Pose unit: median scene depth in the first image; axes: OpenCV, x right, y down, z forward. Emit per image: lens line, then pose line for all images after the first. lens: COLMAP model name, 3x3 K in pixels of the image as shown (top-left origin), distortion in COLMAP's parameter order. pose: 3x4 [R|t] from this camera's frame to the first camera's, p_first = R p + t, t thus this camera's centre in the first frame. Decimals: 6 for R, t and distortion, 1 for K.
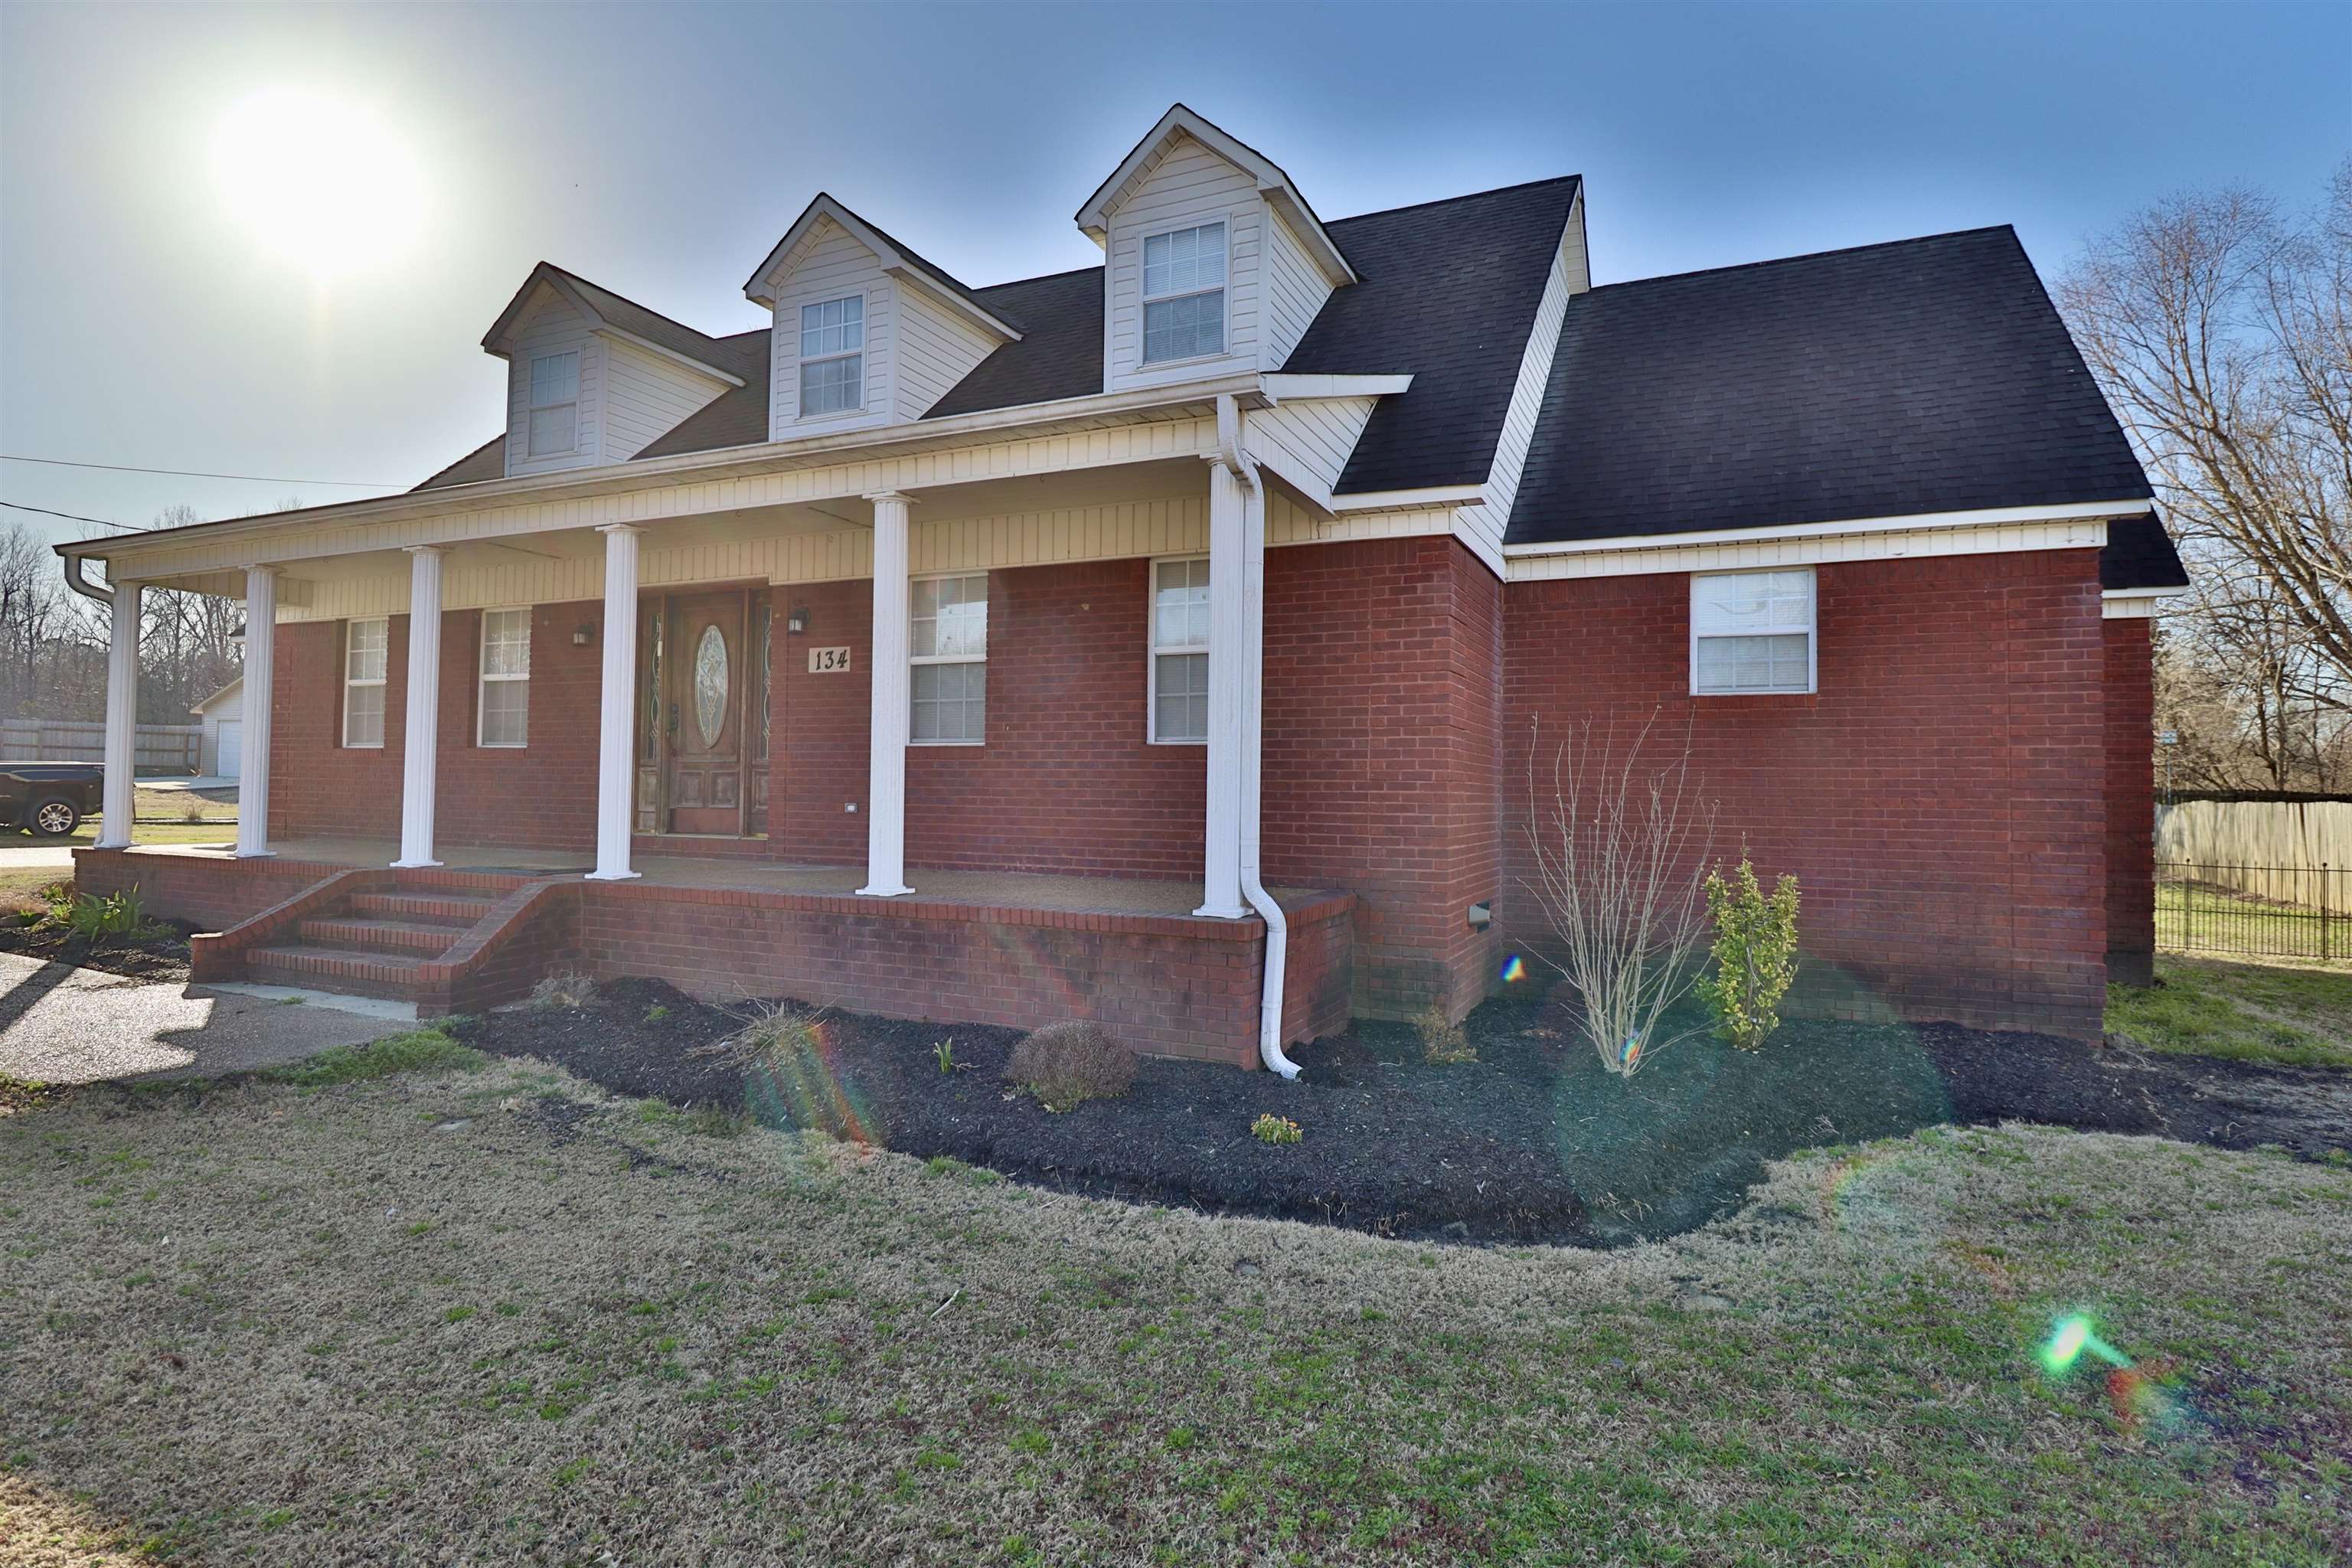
lens RADIAL K [[1210.8, 0, 1191.8], [0, 1210.8, 758.2], [0, 0, 1]] dist [0.003185, -0.015868]
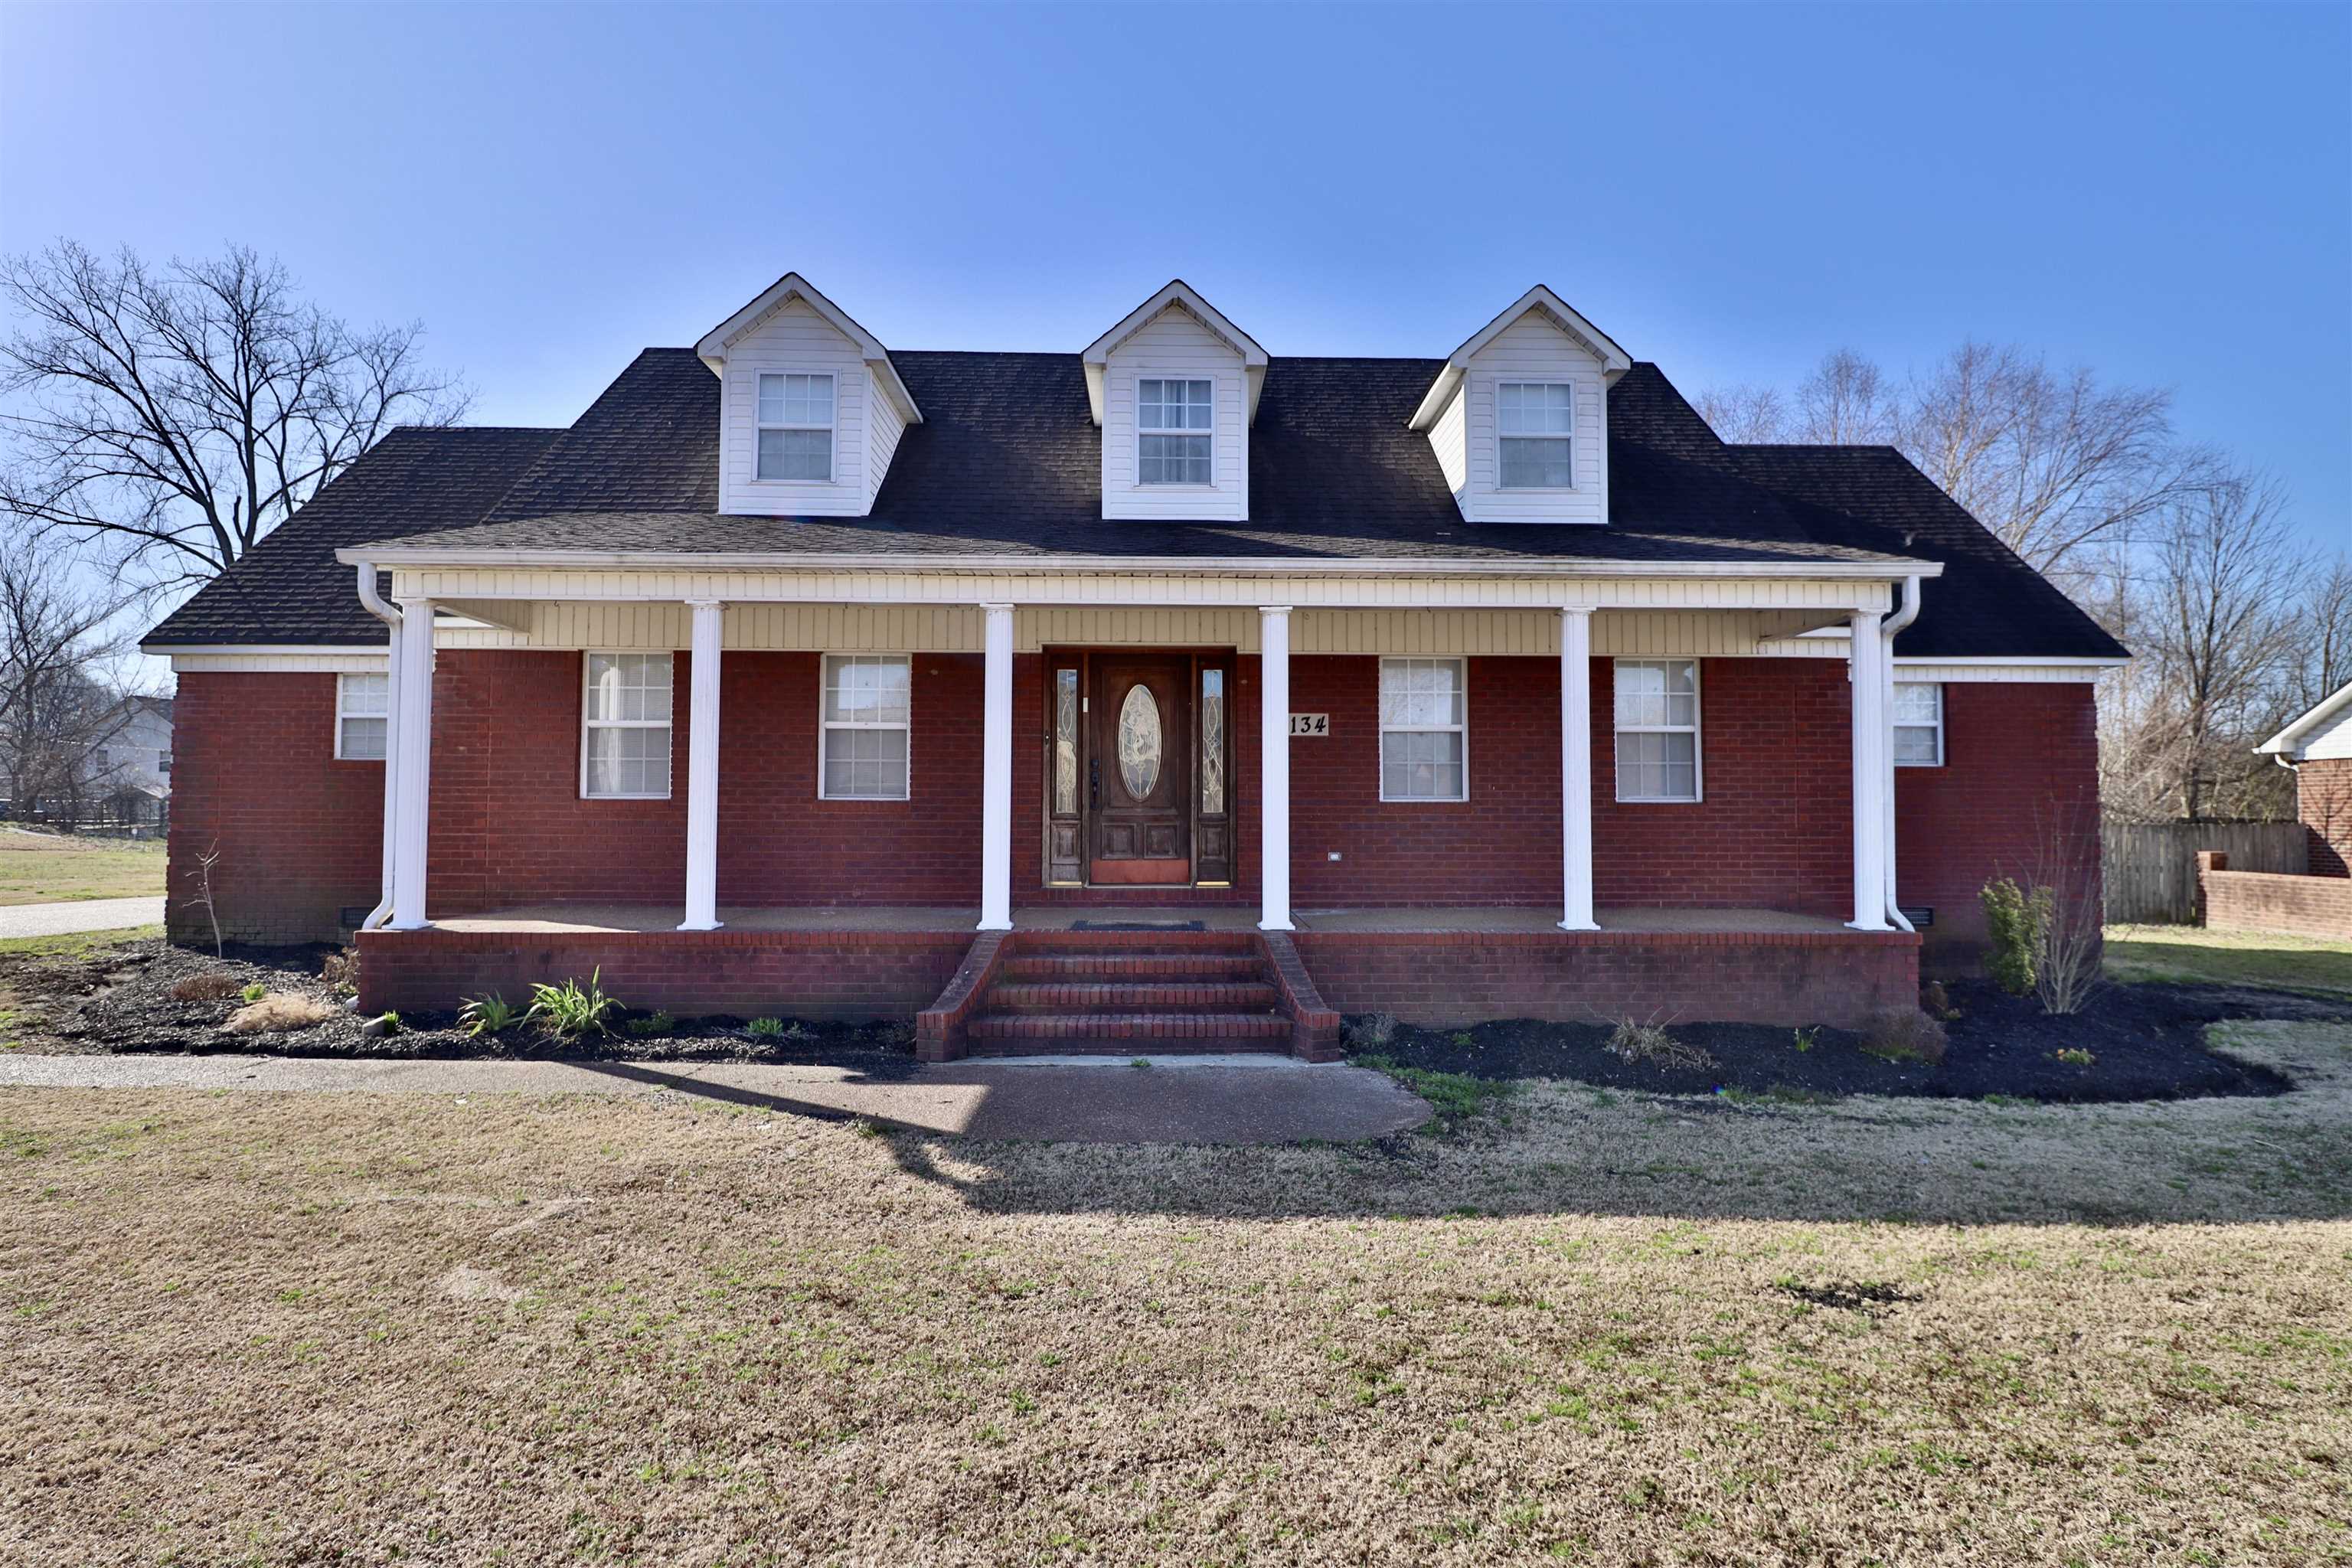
lens RADIAL K [[1210.8, 0, 1191.8], [0, 1210.8, 758.2], [0, 0, 1]] dist [0.003185, -0.015868]
pose [[0.896992, 0.009213, 0.441951, -0.973014], [-0.002926, 0.999885, -0.014906, -0.036278], [-0.442037, 0.012077, 0.896915, 0.045705]]
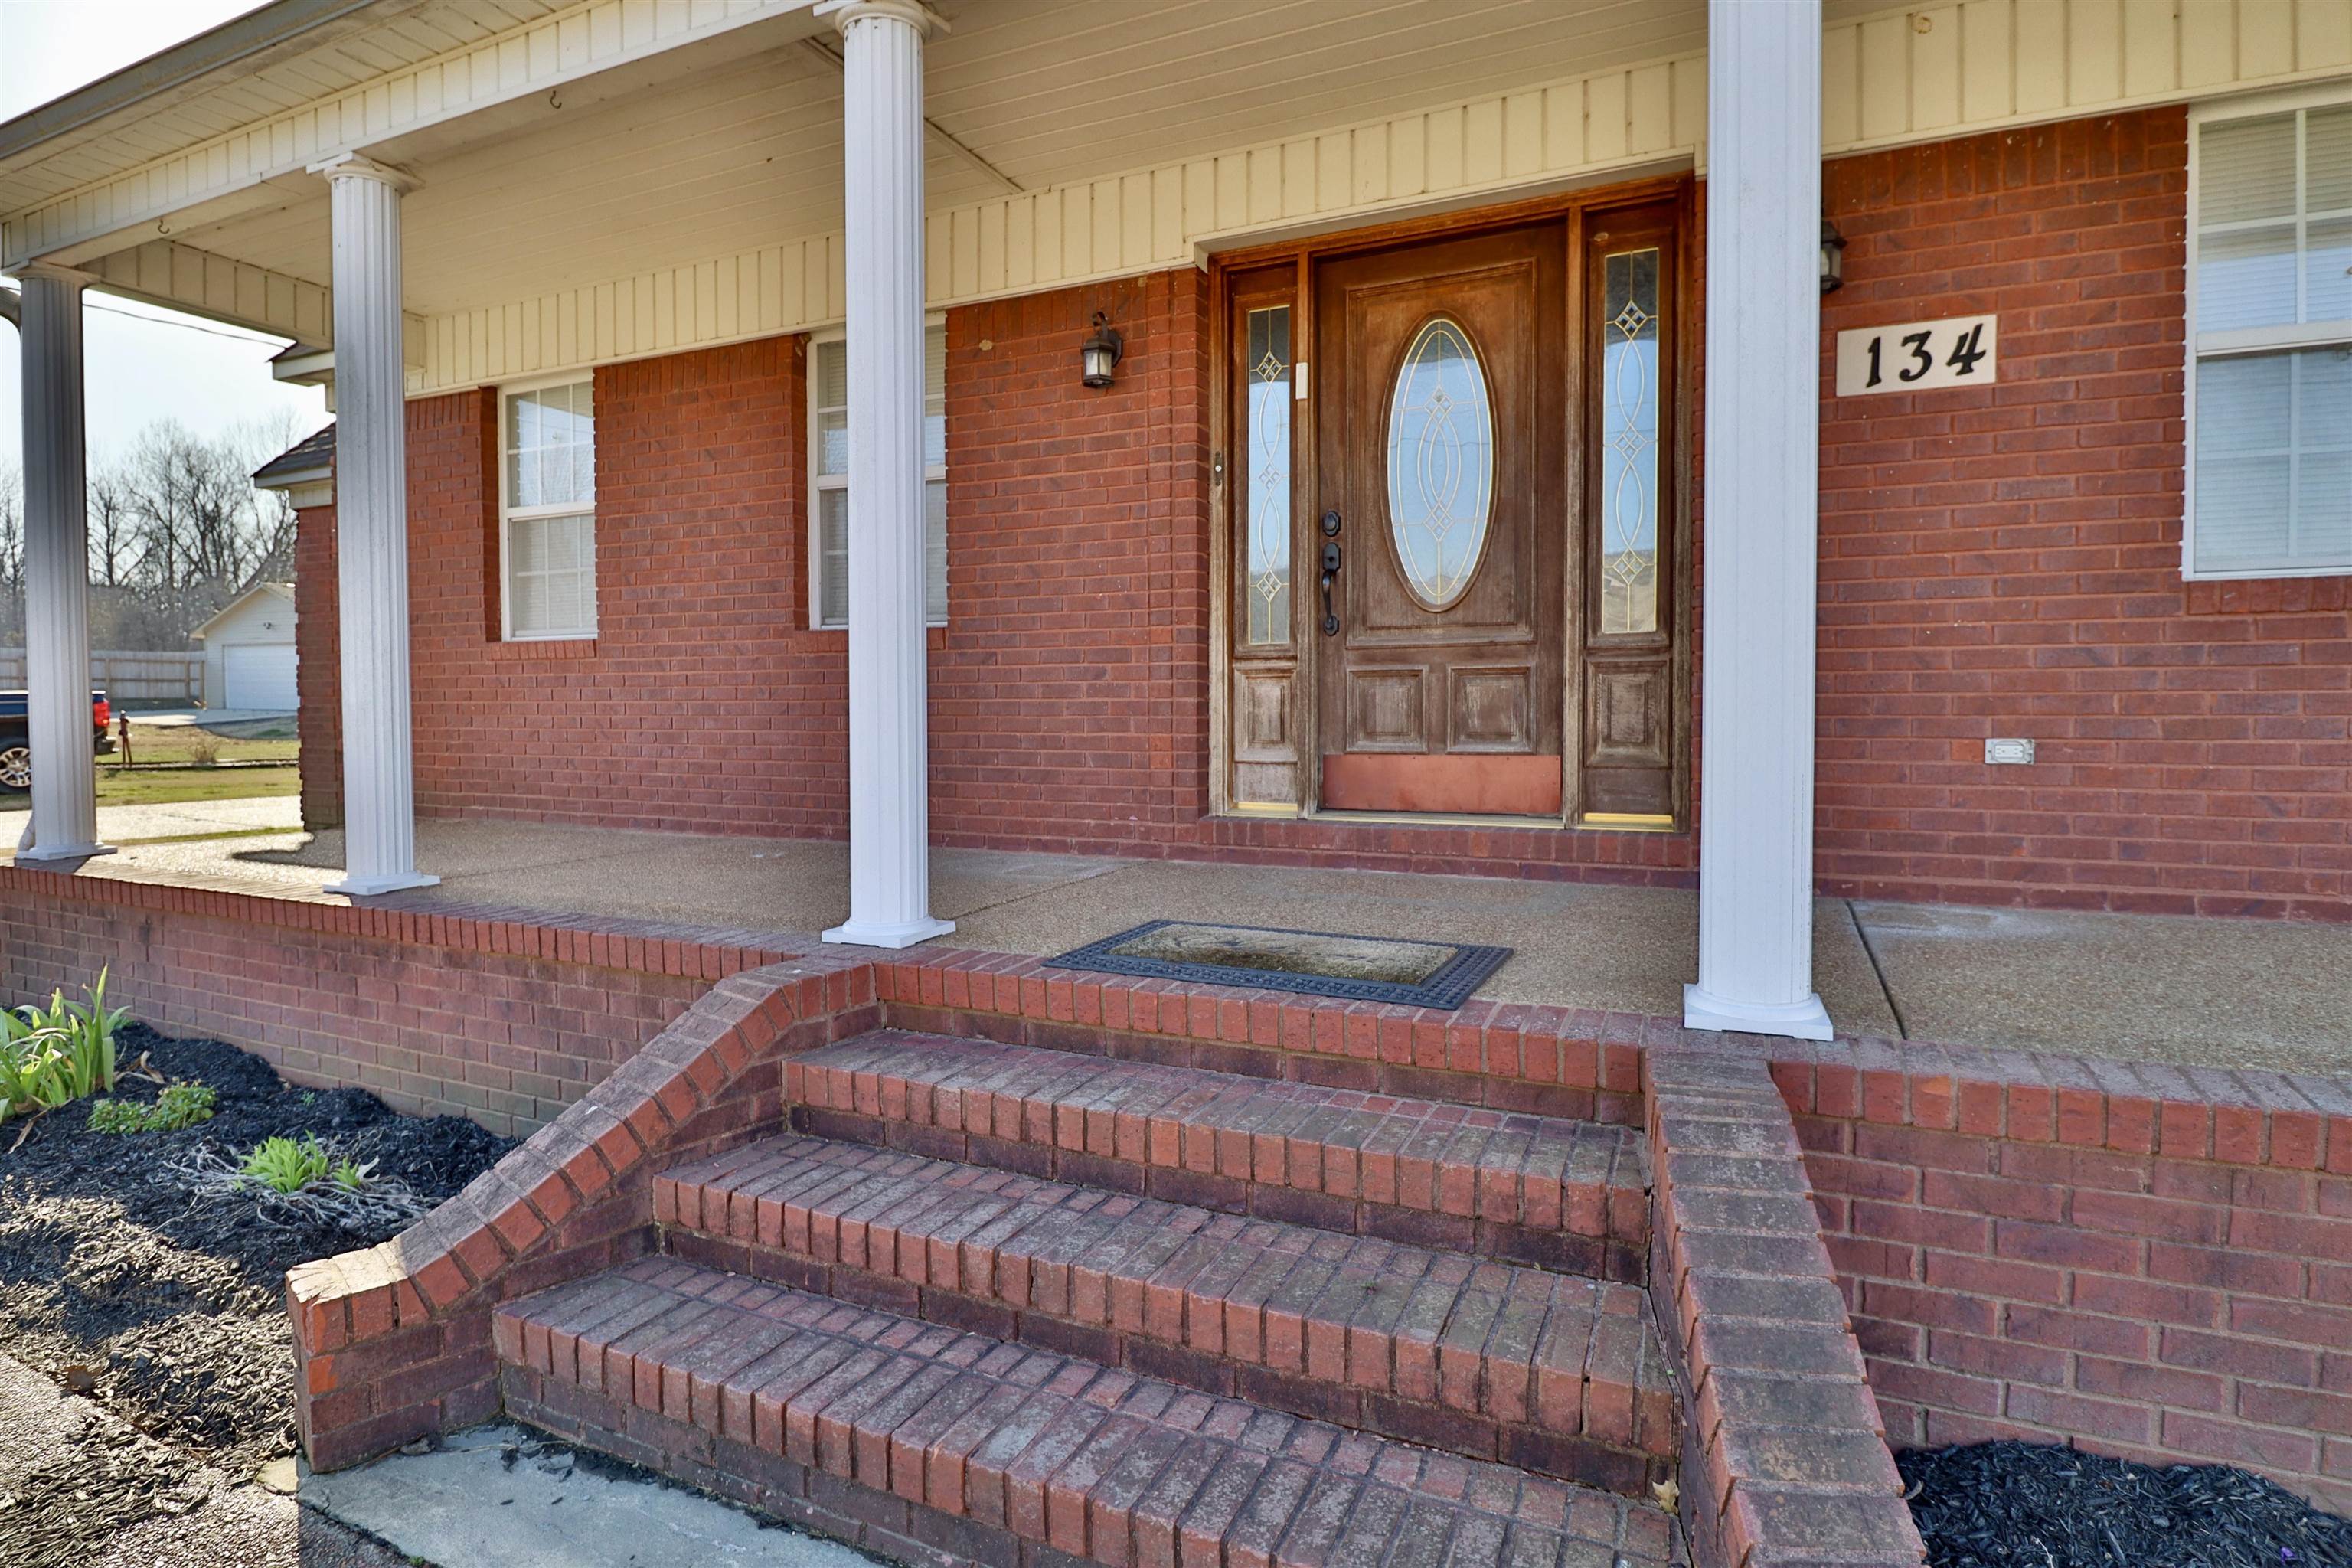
lens RADIAL K [[1210.8, 0, 1191.8], [0, 1210.8, 758.2], [0, 0, 1]] dist [0.003185, -0.015868]
pose [[0.999875, -0.015676, -0.002157, -0.573973], [0.015786, 0.997602, 0.067392, 0.015219], [0.001095, -0.067417, 0.997724, 0.677198]]
